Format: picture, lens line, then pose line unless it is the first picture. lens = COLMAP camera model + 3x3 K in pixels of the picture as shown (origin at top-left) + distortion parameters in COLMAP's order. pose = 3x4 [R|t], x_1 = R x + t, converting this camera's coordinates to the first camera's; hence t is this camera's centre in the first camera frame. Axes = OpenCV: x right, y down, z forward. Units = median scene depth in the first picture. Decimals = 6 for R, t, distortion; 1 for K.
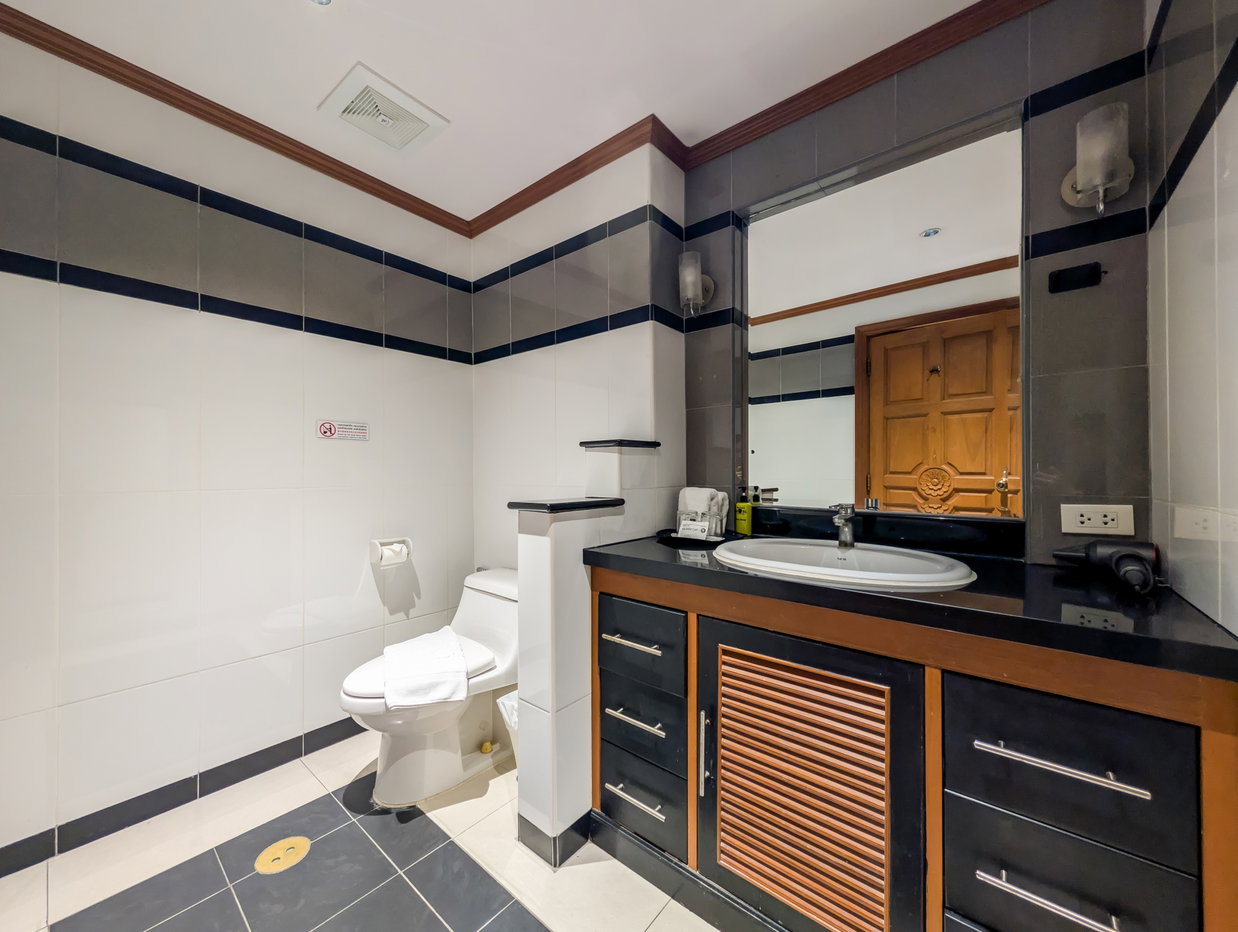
lens RADIAL K [[471.2, 0, 620.1], [0, 471.2, 469.1], [0, 0, 1]] dist [0.002950, -0.000159]
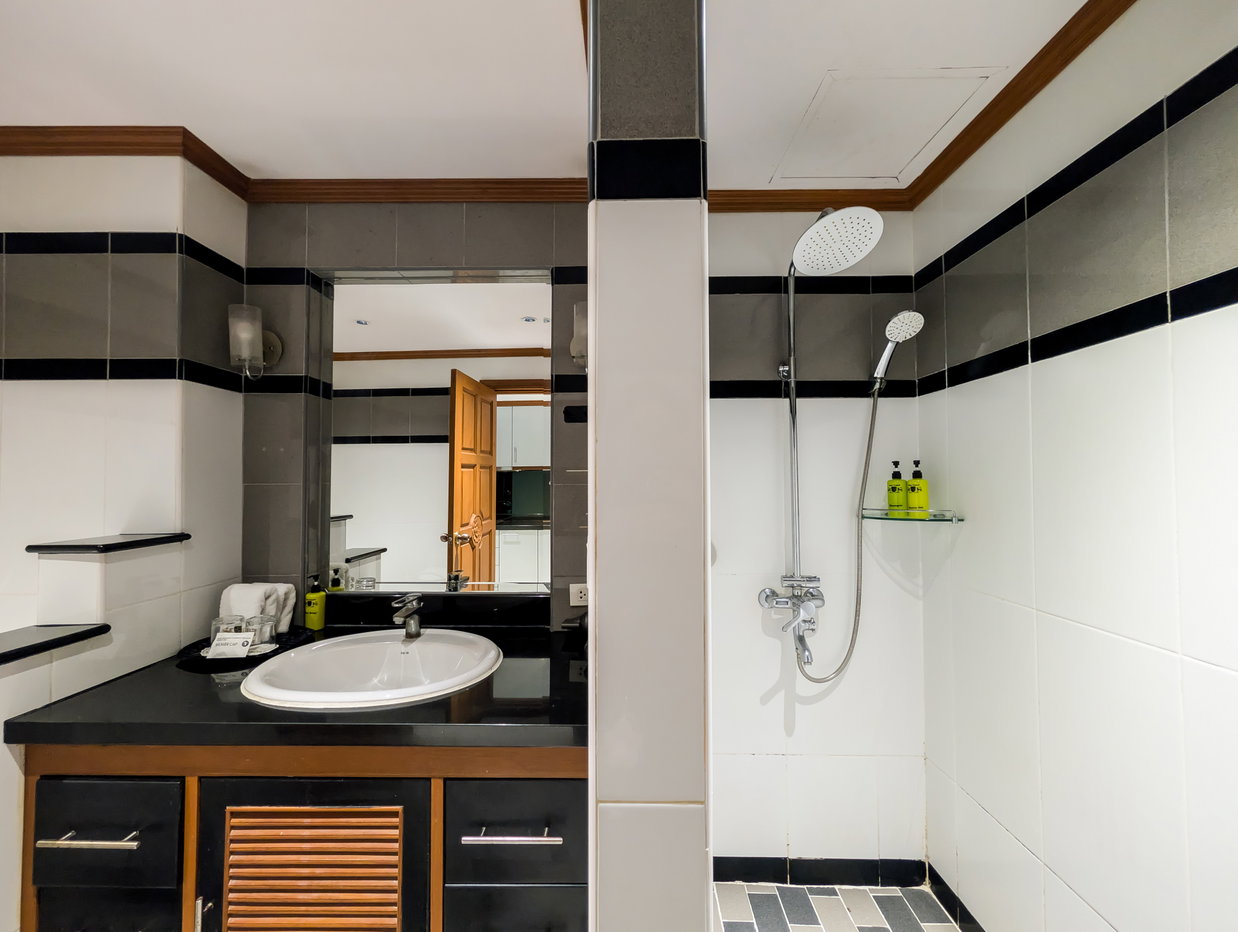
lens RADIAL K [[471.2, 0, 620.1], [0, 471.2, 469.1], [0, 0, 1]] dist [0.002950, -0.000159]
pose [[0.779695, 0.013049, 0.626023, 0.155038], [-0.000766, 0.999802, -0.019886, -0.156602], [-0.626159, 0.015025, 0.779551, -0.084651]]
